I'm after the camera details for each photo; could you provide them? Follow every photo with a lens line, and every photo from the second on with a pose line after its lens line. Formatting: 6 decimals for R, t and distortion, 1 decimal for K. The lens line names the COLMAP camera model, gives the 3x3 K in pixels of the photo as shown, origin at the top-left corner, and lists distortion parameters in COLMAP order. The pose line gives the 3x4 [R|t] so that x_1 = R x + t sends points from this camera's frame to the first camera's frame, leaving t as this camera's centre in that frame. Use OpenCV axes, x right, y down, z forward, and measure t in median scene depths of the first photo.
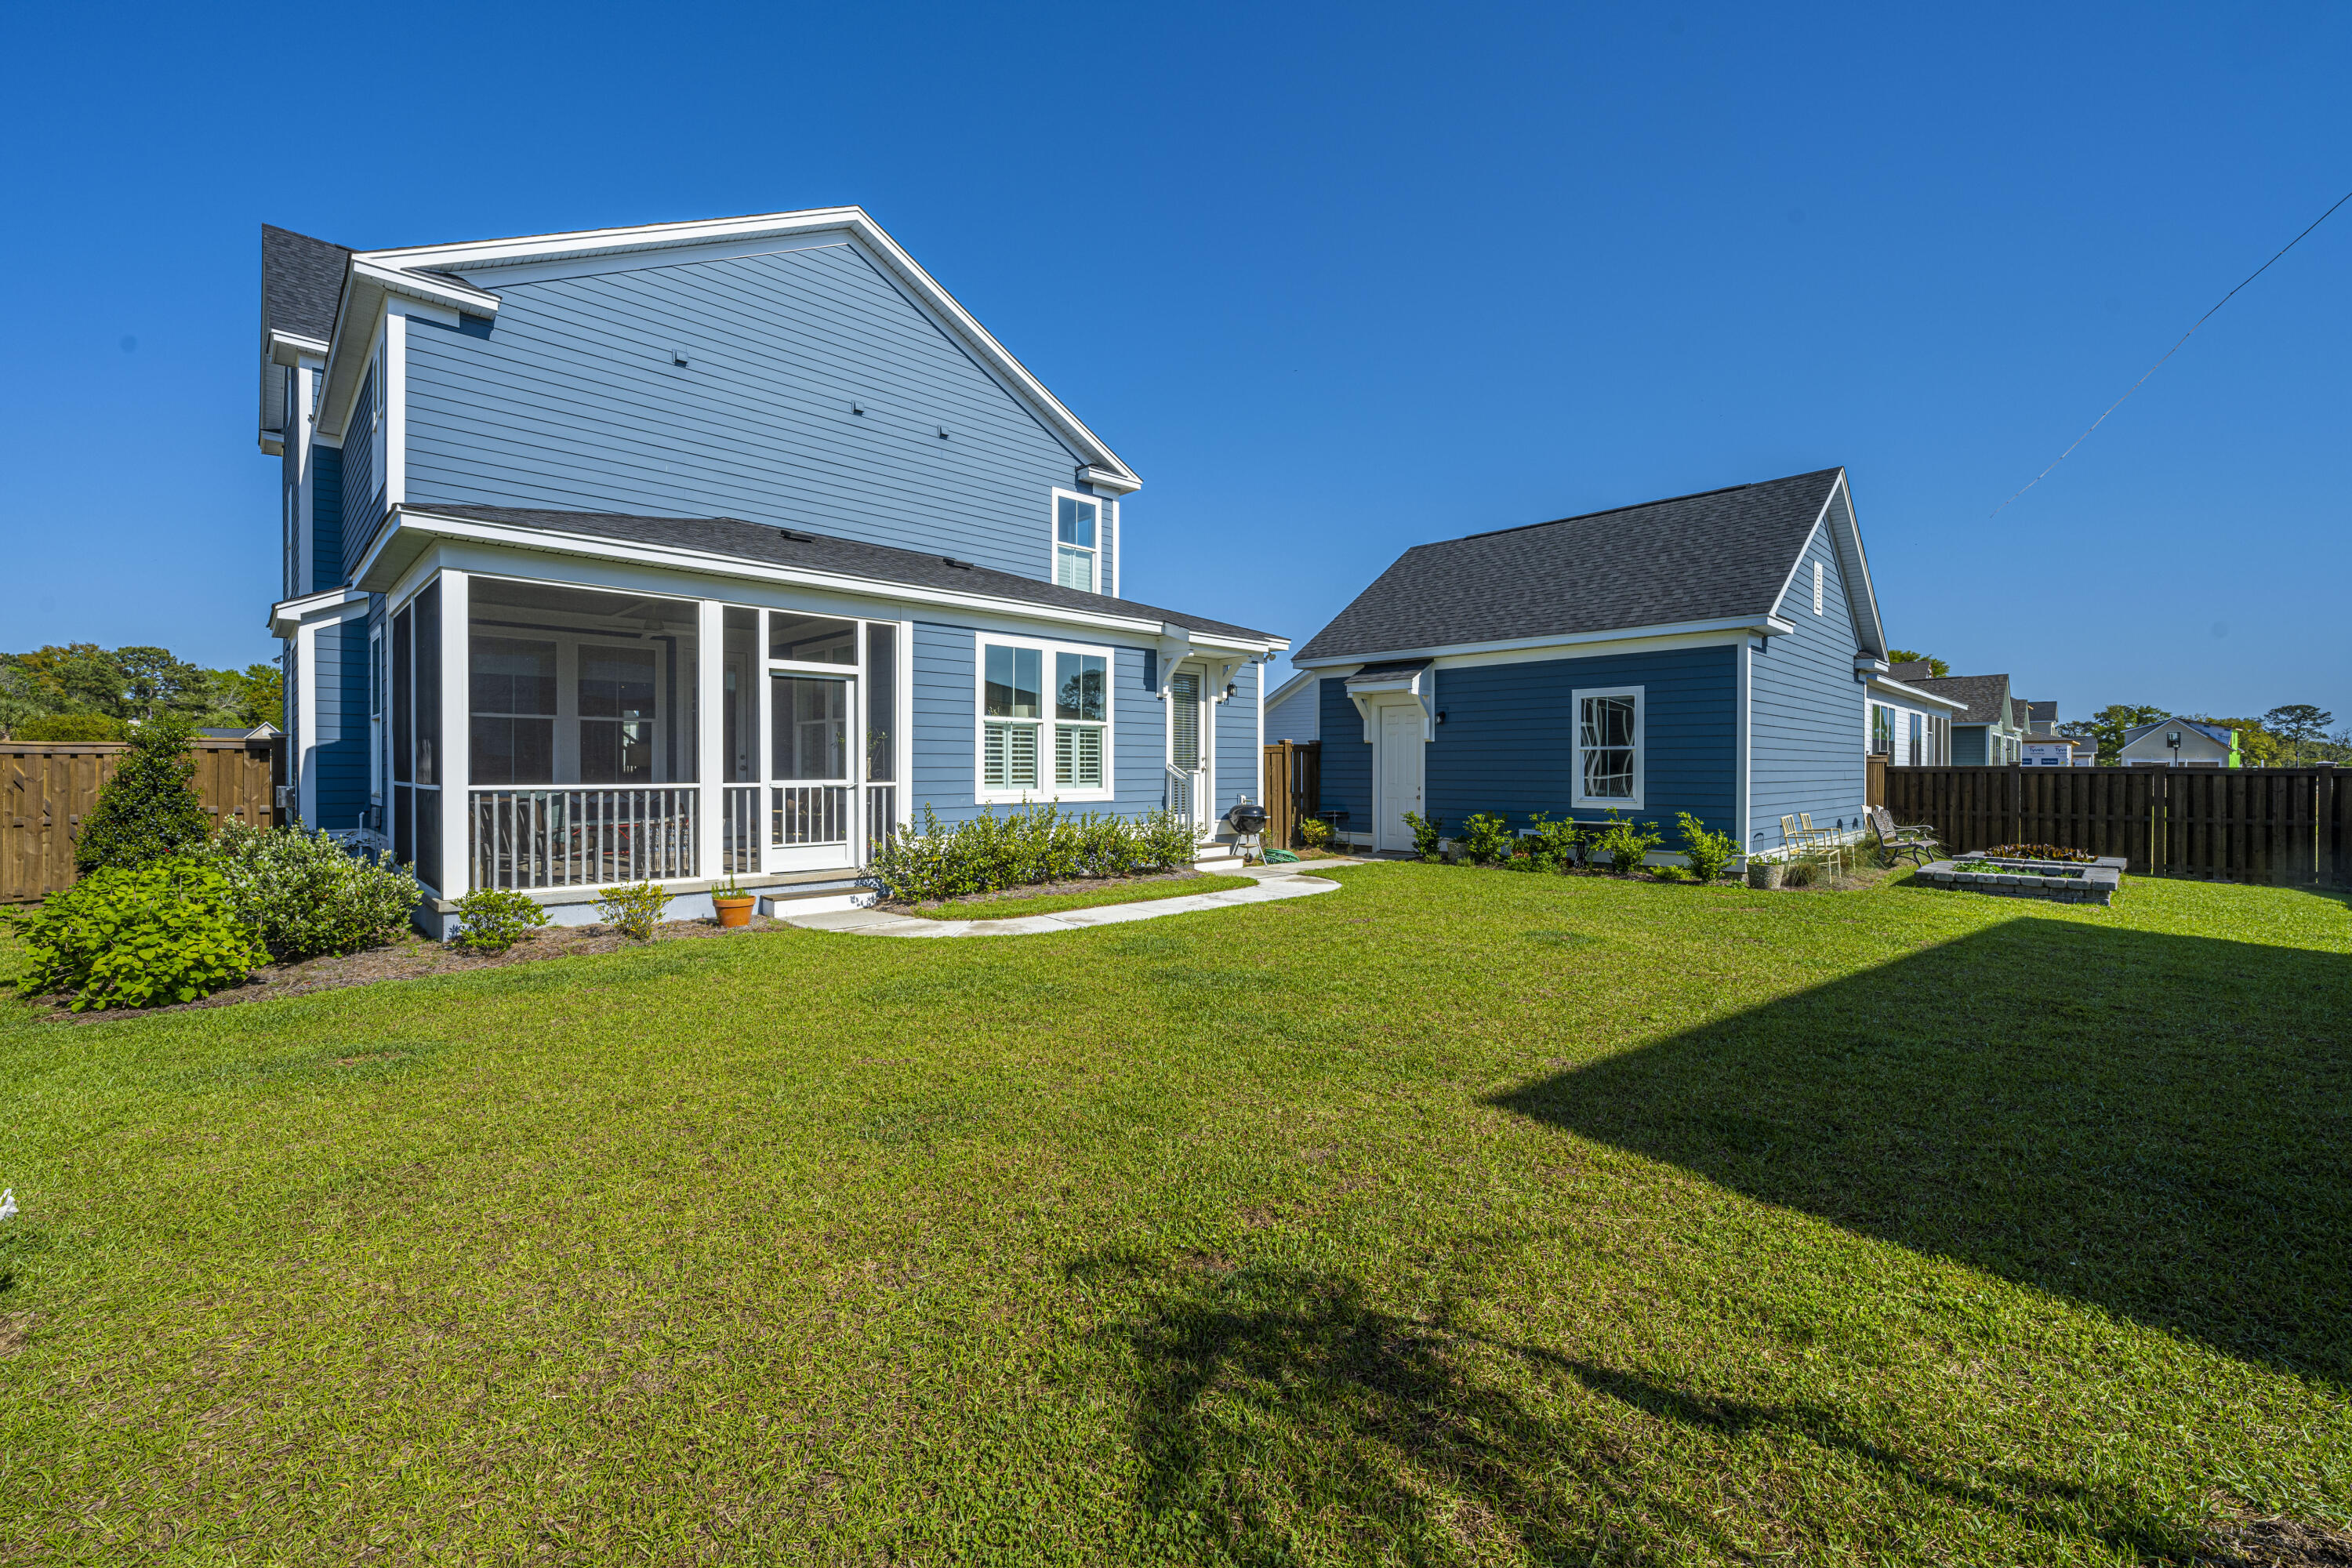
lens RADIAL K [[944.2, 0, 1165.5], [0, 944.2, 774.7], [0, 0, 1]] dist [0.001200, 0.000173]
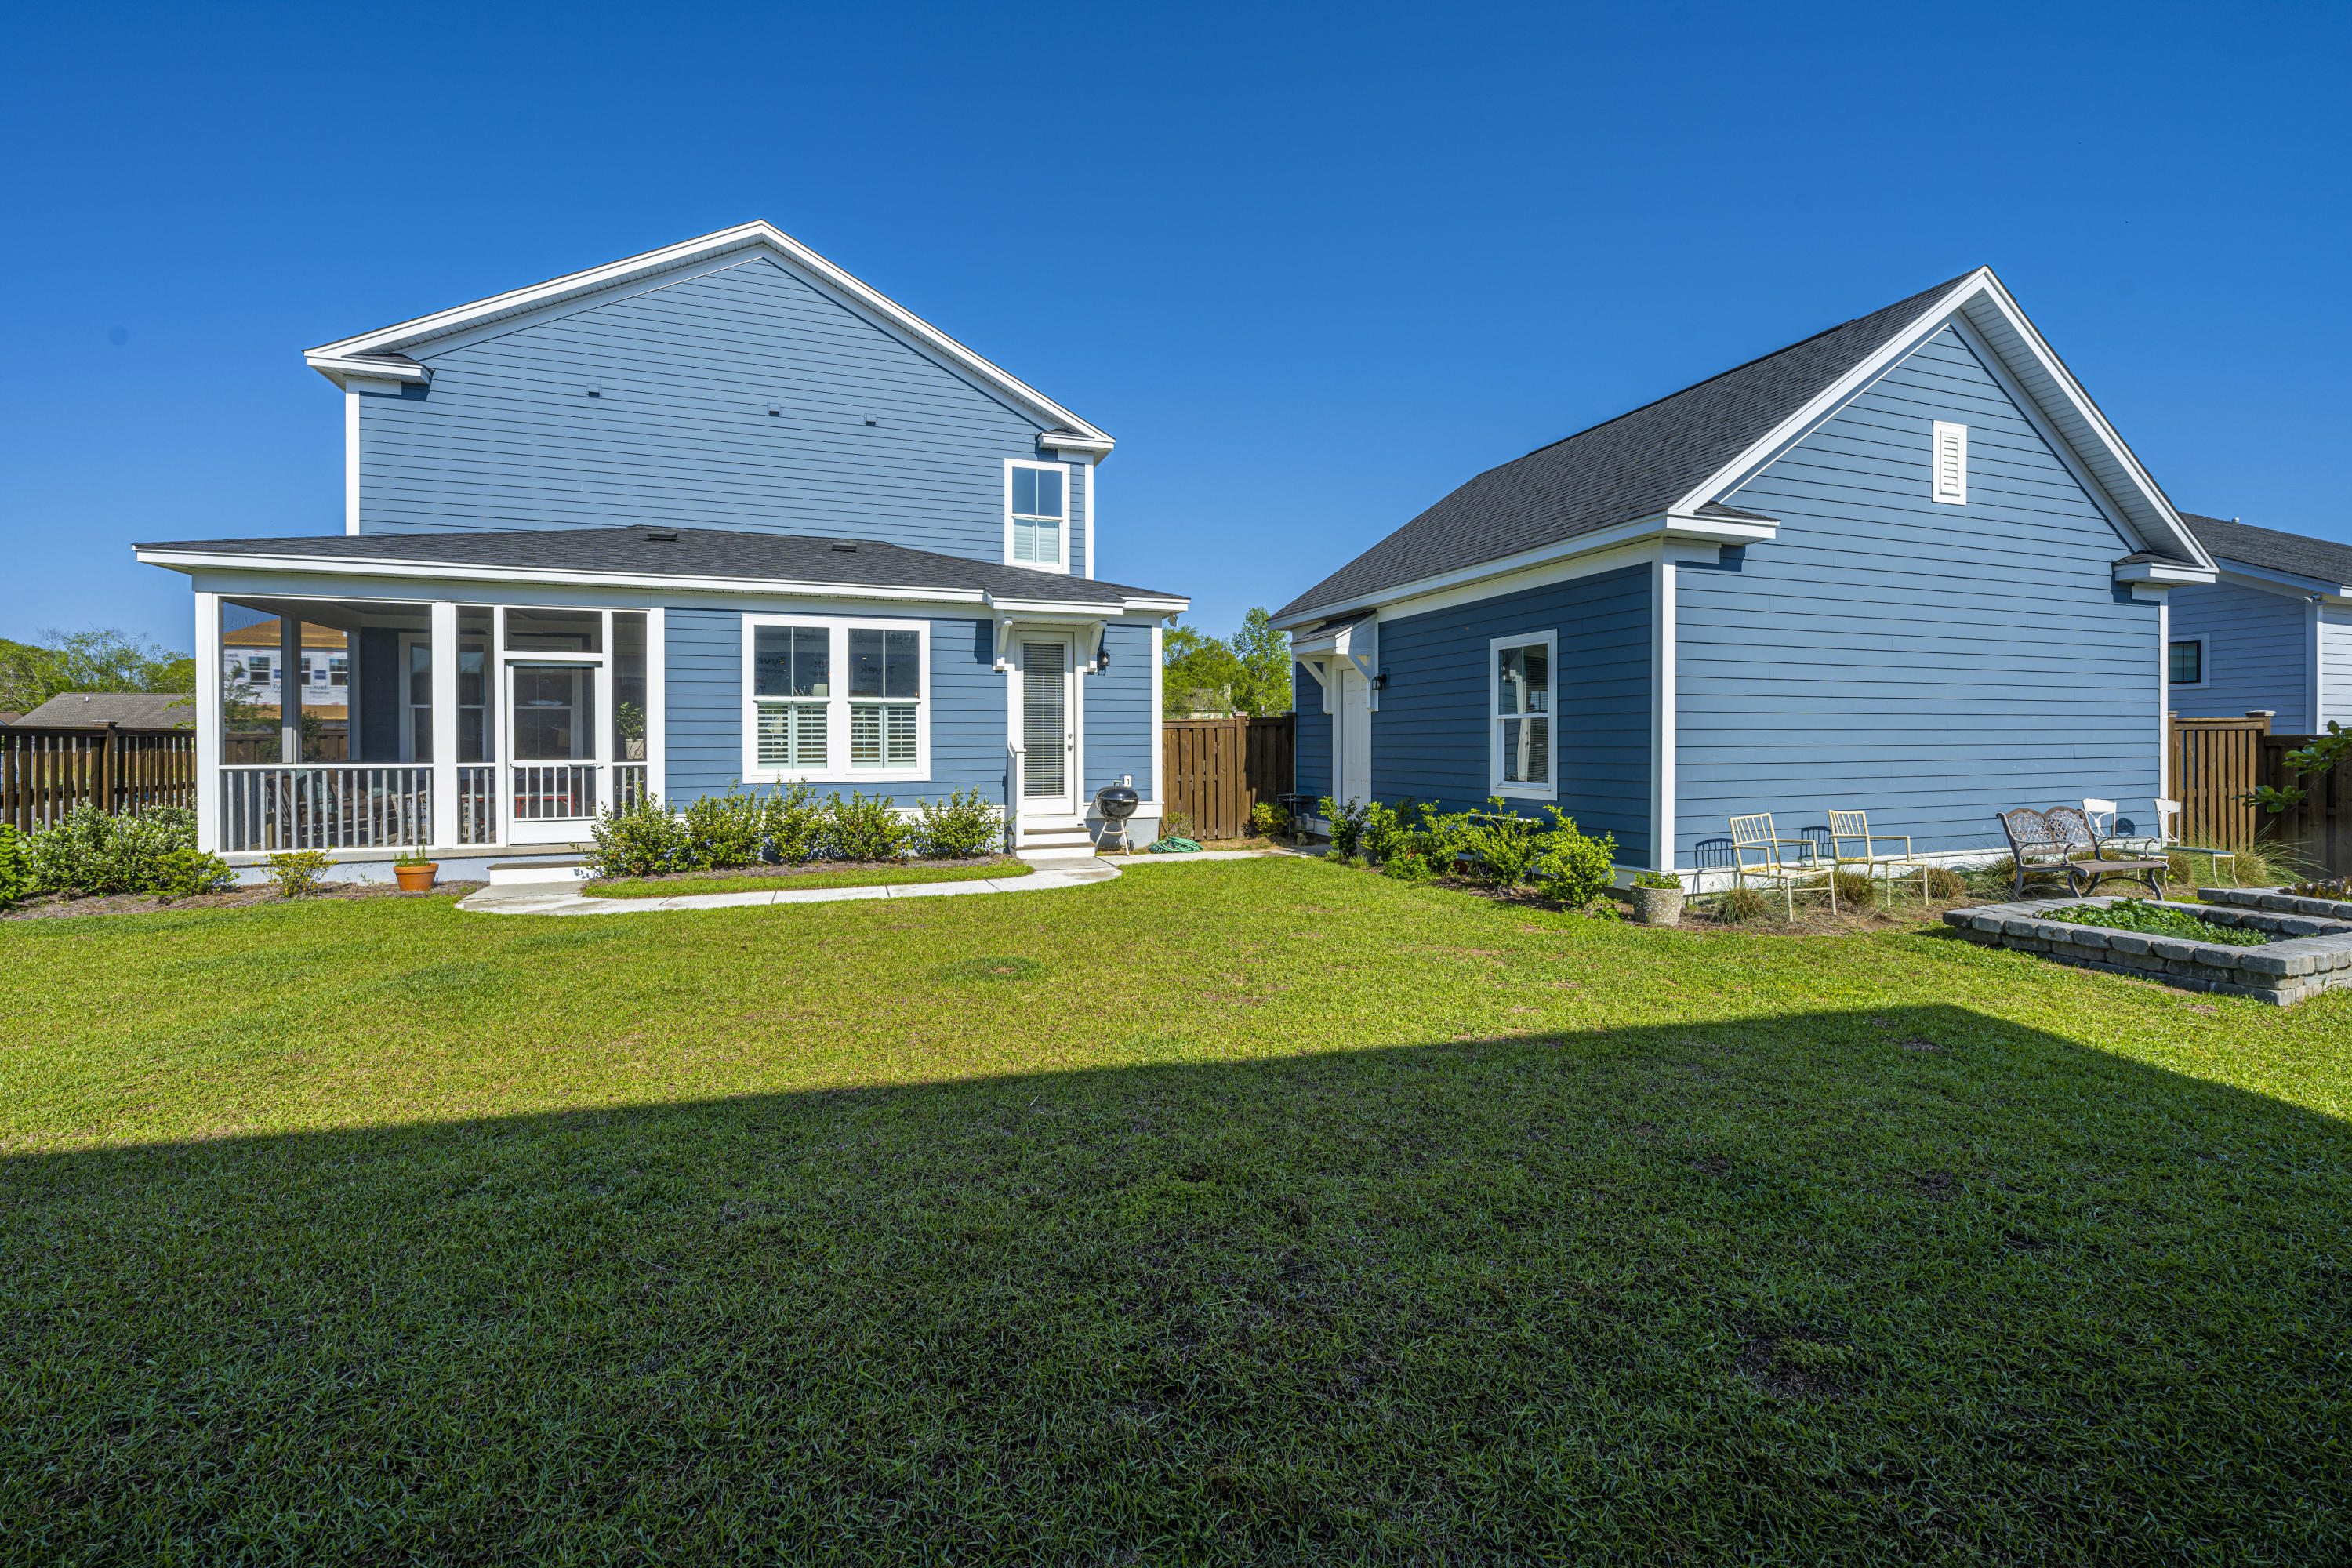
lens RADIAL K [[927.7, 0, 1172.3], [0, 927.7, 752.3], [0, 0, 1]] dist [0.003433, 0.000205]
pose [[0.912089, -0.001883, -0.409988, 0.521710], [0.003469, 0.999989, 0.003124, -0.003019], [0.409977, -0.004272, 0.912086, 0.230304]]
